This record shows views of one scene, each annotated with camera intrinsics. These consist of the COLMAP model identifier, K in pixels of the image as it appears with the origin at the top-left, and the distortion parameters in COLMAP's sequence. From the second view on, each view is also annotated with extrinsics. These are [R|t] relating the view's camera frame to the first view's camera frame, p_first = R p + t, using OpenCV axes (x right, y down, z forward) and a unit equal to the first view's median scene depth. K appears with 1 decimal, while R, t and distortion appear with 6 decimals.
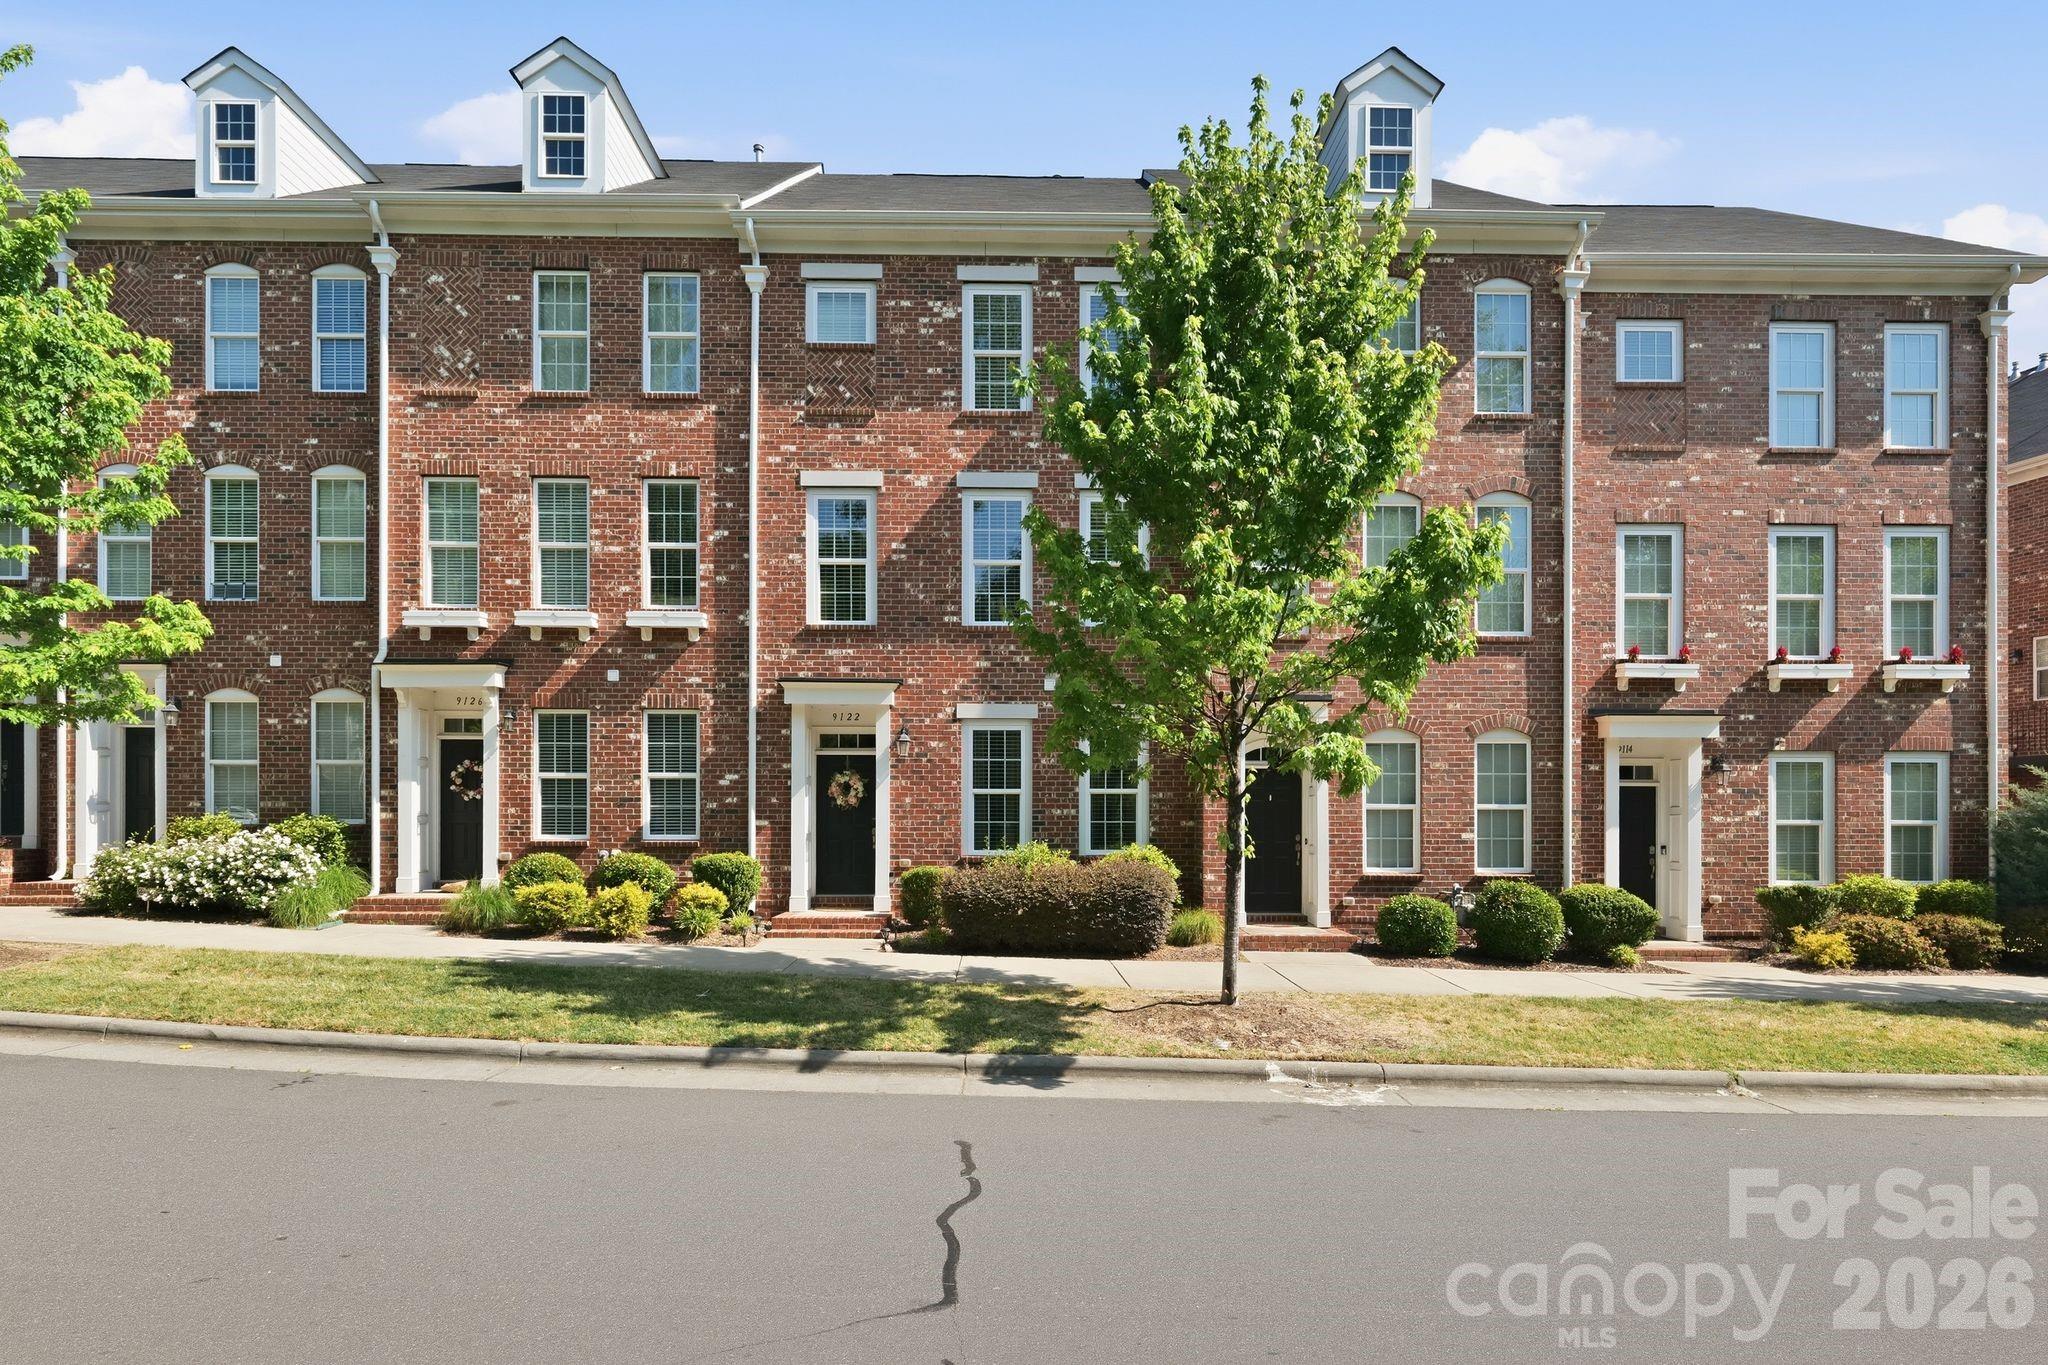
lens RADIAL K [[1068.0, 0, 986.7], [0, 1068.0, 811.3], [0, 0, 1]] dist [-0.000906, 0.000024]
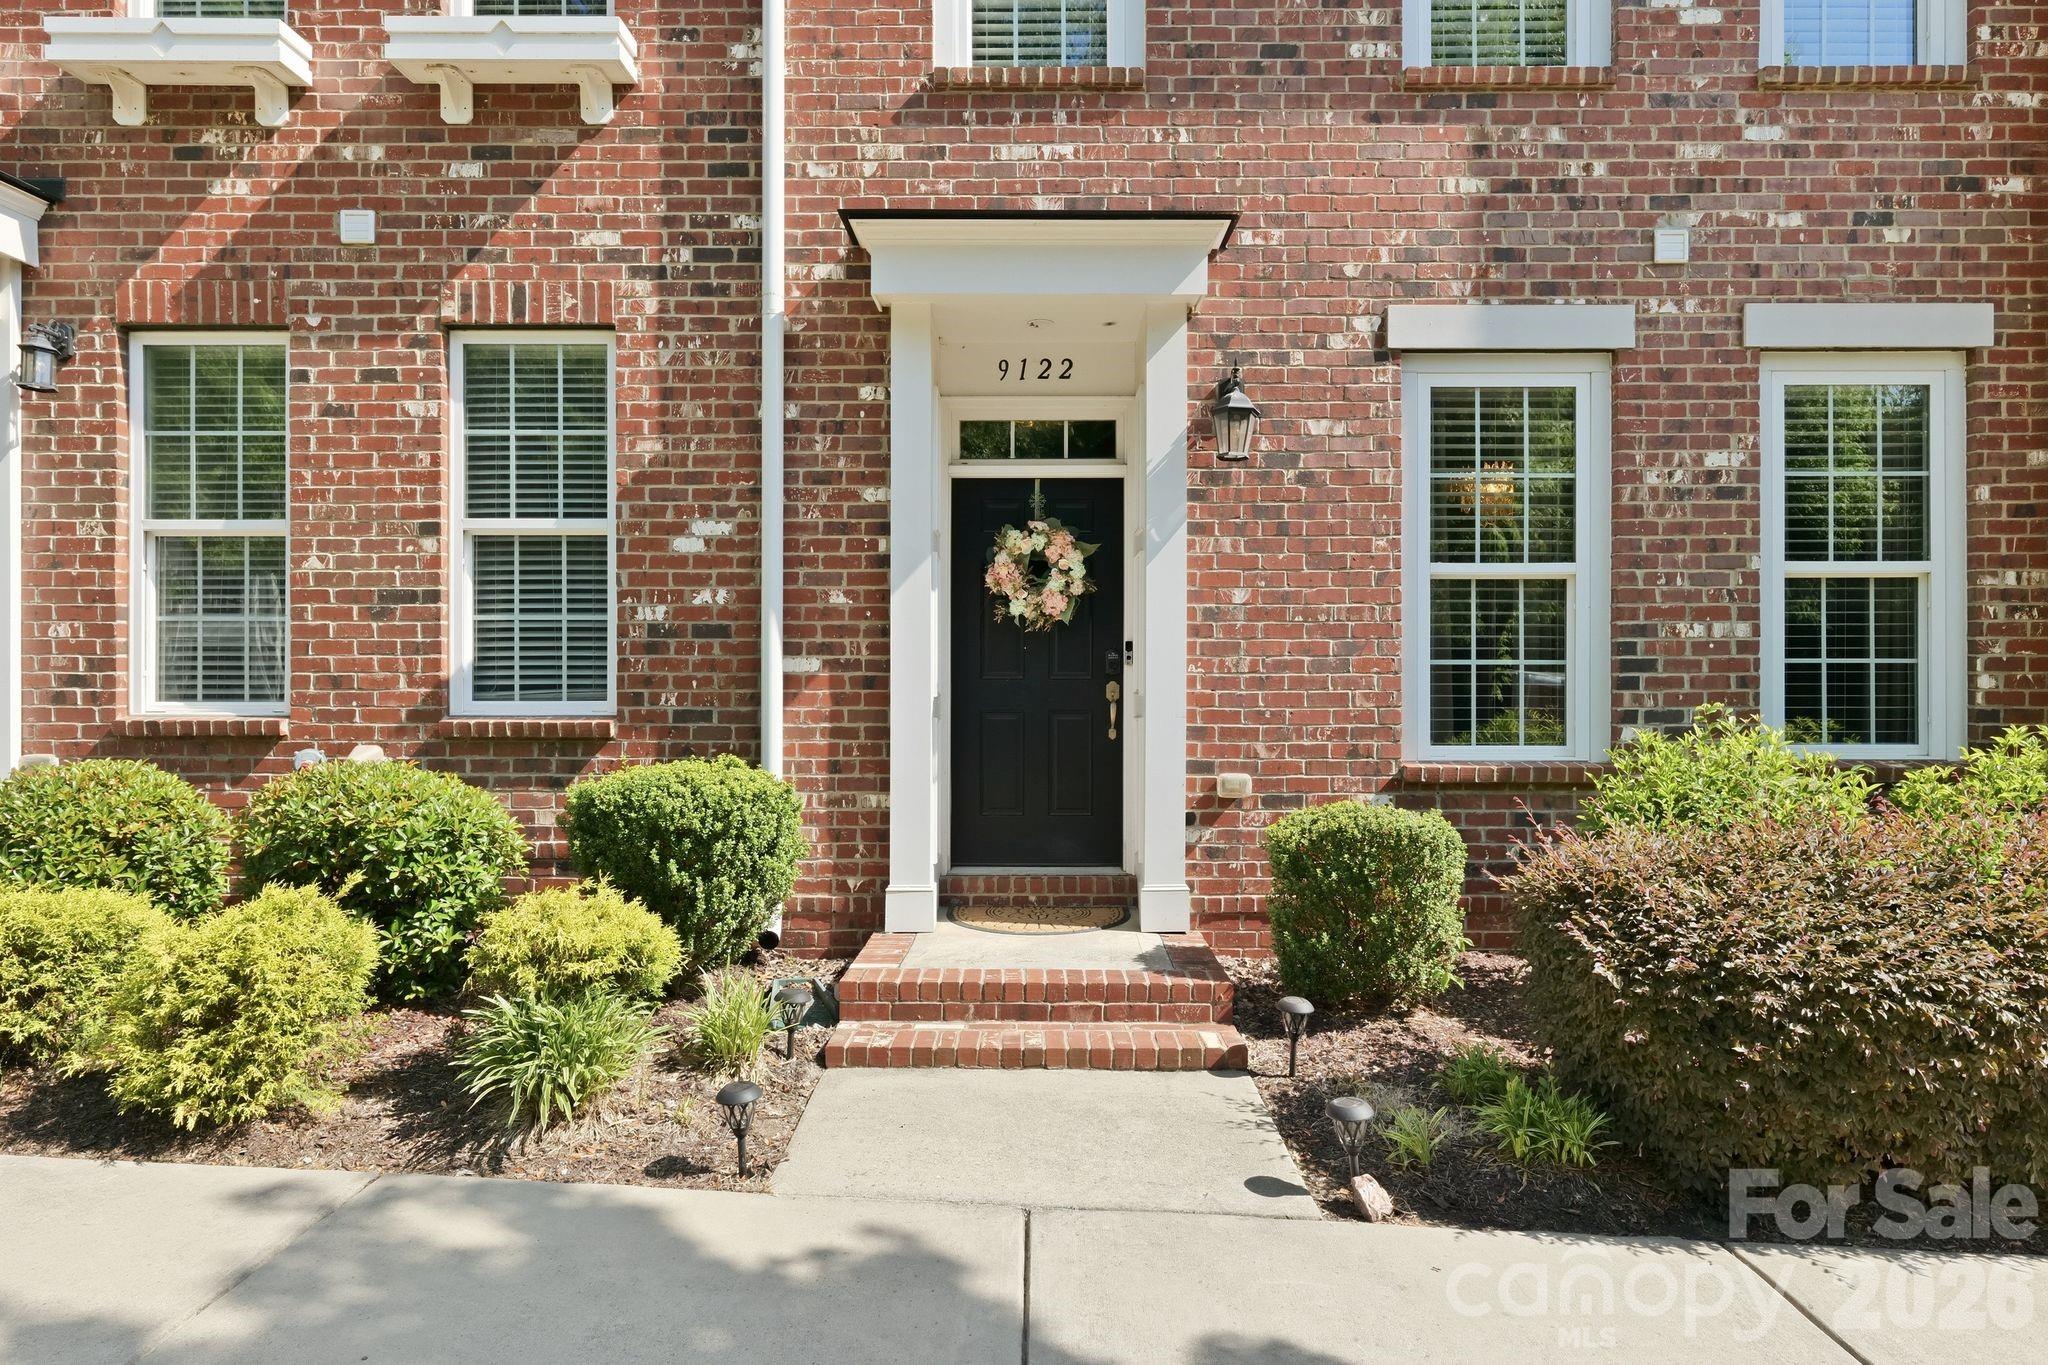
lens RADIAL K [[1176.8, 0, 1026.6], [0, 1176.8, 683.7], [0, 0, 1]] dist [-0.000923, -0.000854]
pose [[0.999995, -0.001543, -0.002708, -0.139063], [0.001552, 0.999992, 0.003553, 0.015376], [0.002703, -0.003557, 0.999990, 0.631357]]
